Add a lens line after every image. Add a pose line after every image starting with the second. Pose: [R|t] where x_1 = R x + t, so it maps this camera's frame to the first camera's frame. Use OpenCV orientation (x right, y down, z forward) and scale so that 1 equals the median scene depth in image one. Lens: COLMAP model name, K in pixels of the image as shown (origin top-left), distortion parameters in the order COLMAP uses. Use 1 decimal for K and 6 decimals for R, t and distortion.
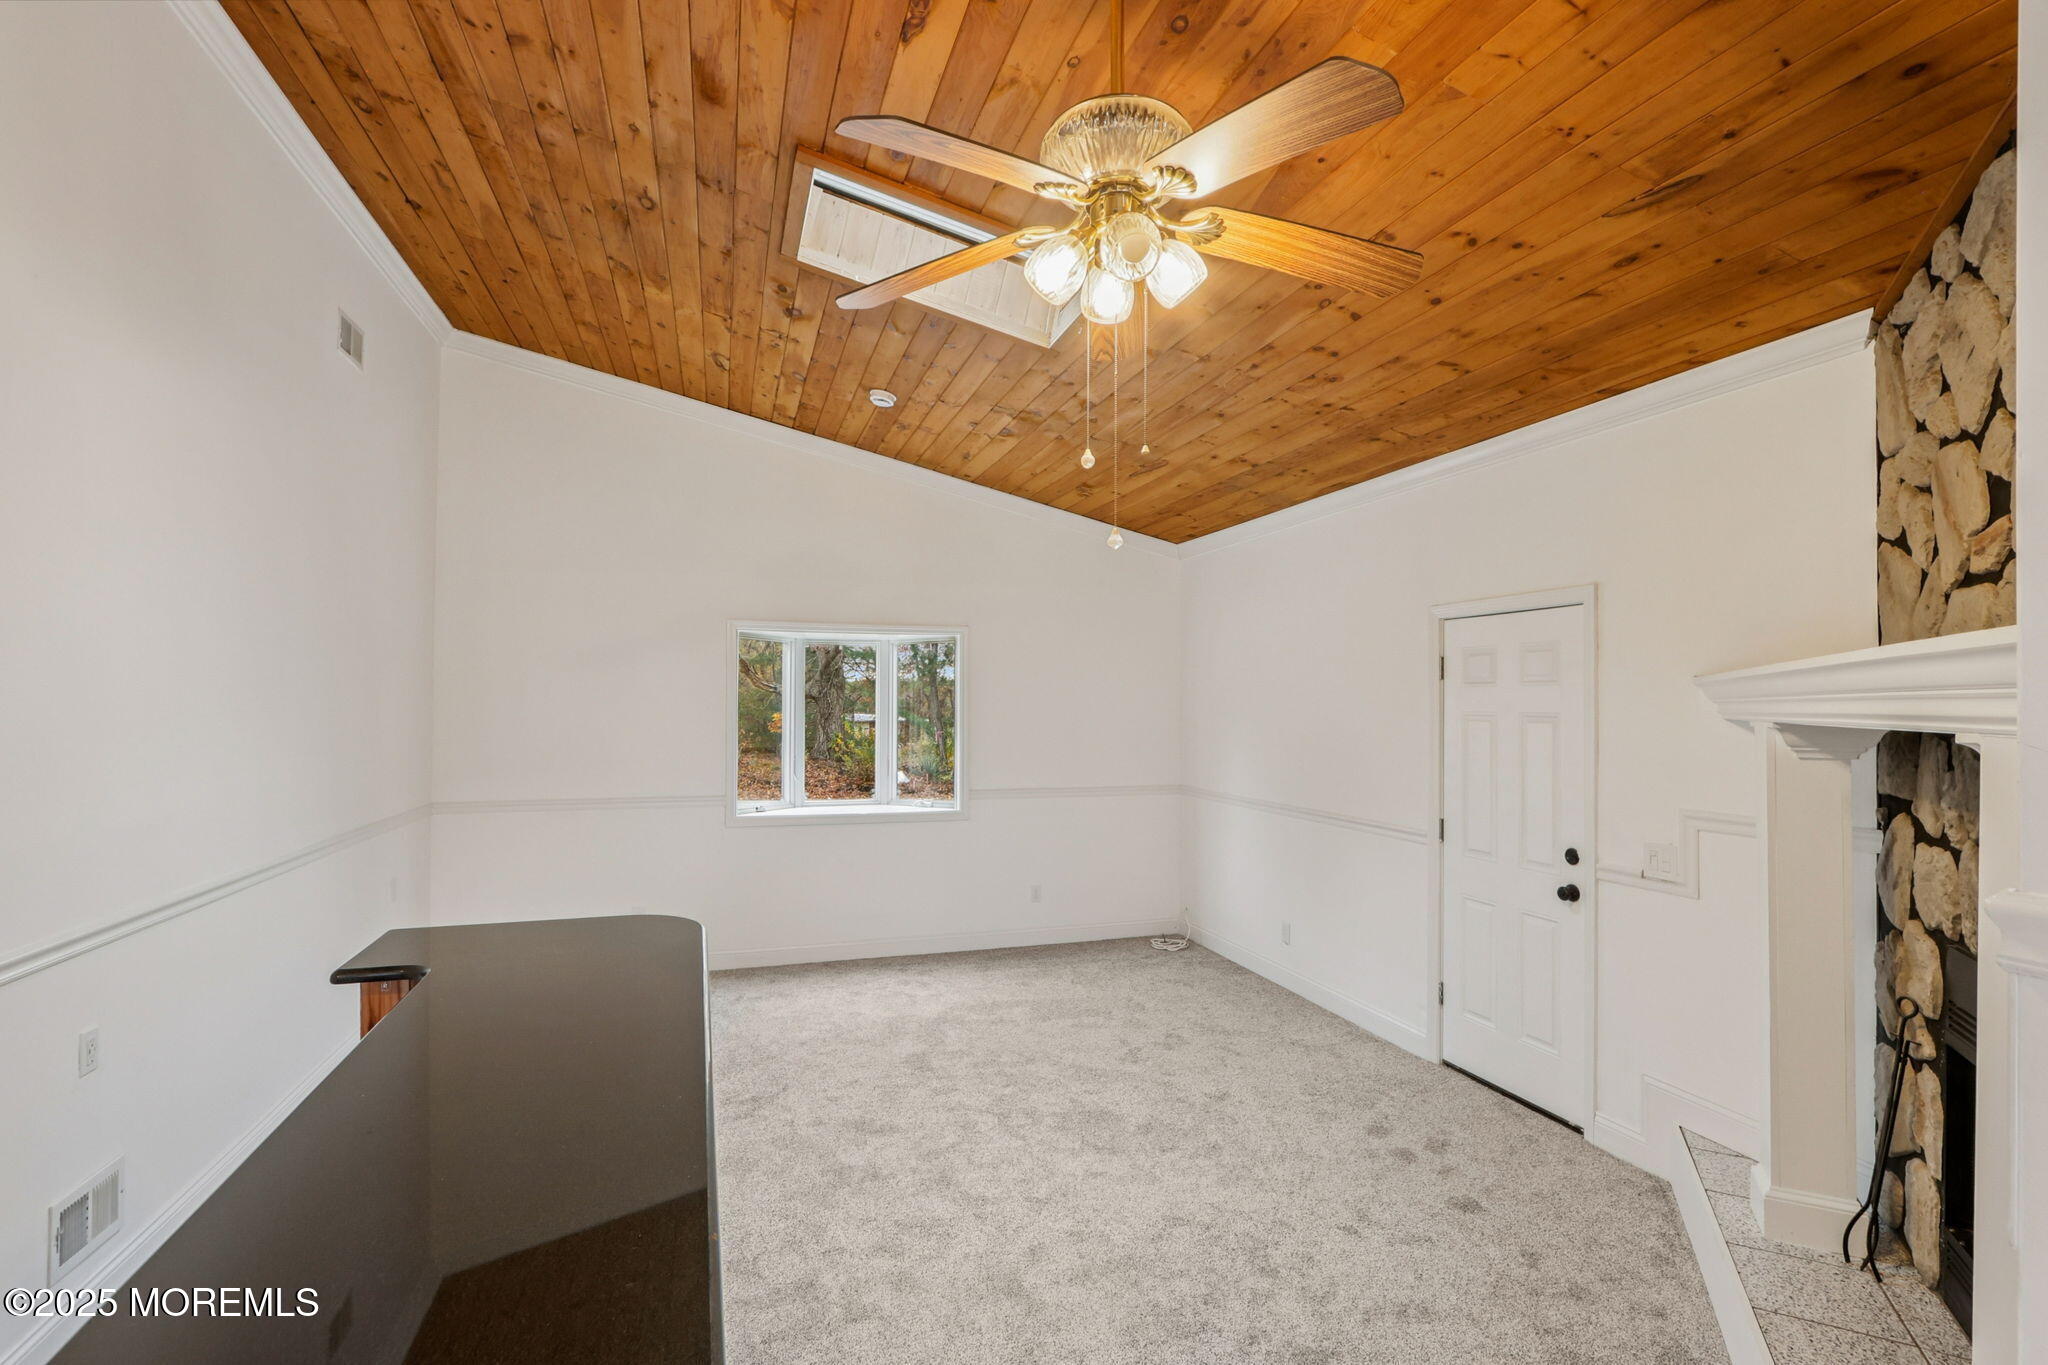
lens RADIAL K [[954.8, 0, 1024.0], [0, 954.8, 682.5], [0, 0, 1]] dist [-0.020811, -0.000256]
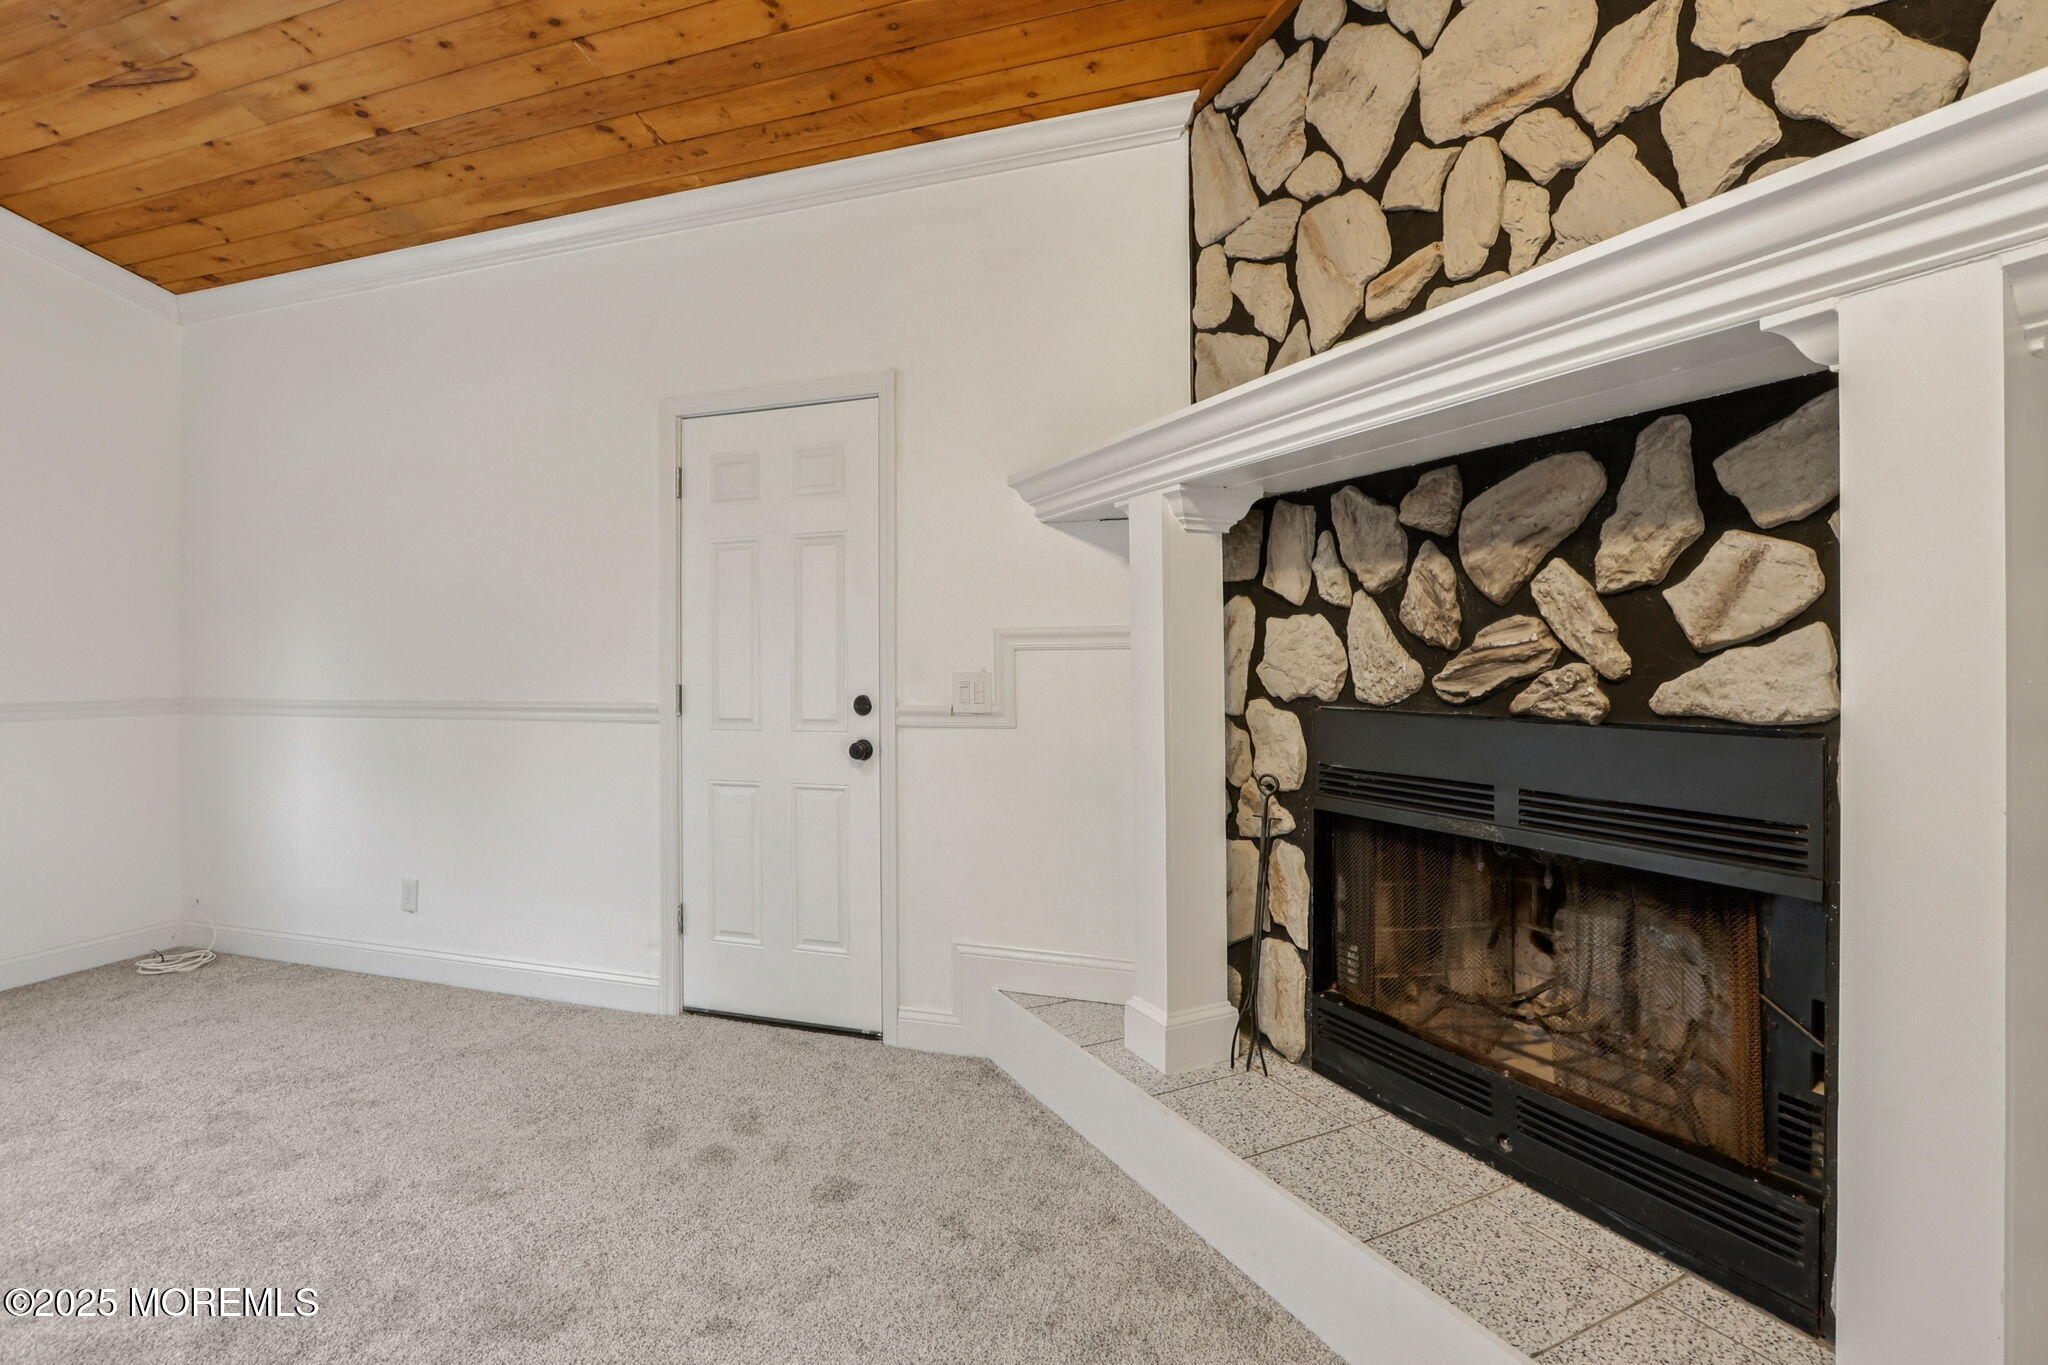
lens RADIAL K [[955.4, 0, 1017.2], [0, 955.4, 644.7], [0, 0, 1]] dist [-0.015460, 0.000796]
pose [[0.591368, -0.003279, 0.806395, -0.007559], [-0.000345, 0.999991, 0.004320, 0.120879], [-0.806402, -0.002833, 0.591361, 0.383091]]
